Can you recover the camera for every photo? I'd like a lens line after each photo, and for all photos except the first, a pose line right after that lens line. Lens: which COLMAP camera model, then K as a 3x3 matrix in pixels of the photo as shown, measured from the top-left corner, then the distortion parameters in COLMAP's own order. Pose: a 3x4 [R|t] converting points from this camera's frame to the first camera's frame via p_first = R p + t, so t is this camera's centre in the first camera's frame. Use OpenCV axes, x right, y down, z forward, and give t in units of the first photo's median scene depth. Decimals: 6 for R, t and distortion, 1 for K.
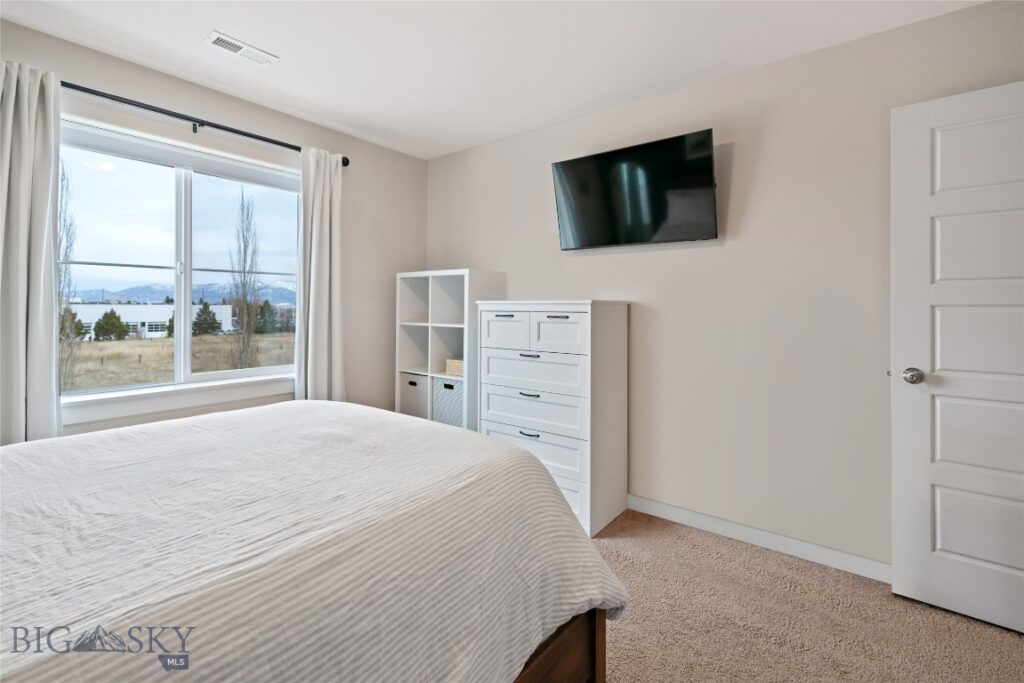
lens RADIAL K [[448.0, 0, 511.5], [0, 448.0, 310.3], [0, 0, 1]] dist [-0.000177, -0.000224]
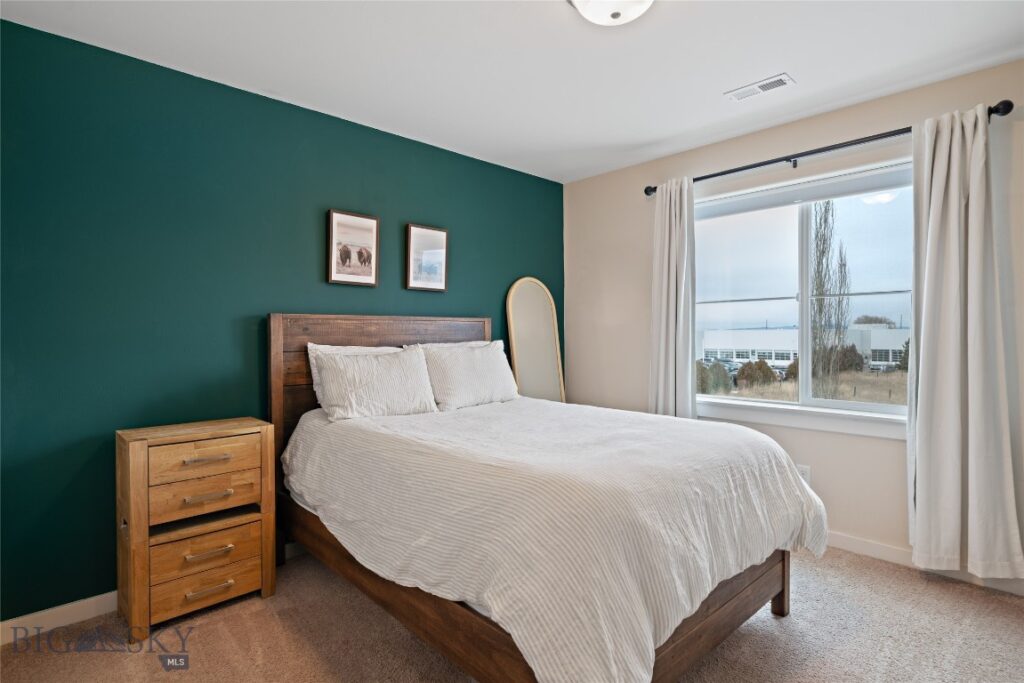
lens RADIAL K [[517.5, 0, 512.0], [0, 517.5, 341.5], [0, 0, 1]] dist [-0.000388, 0.000132]
pose [[-0.137618, 0.011589, -0.990418, 0.589054], [-0.001636, 0.999928, 0.011928, -0.001046], [0.990484, 0.003261, -0.137589, 0.501287]]
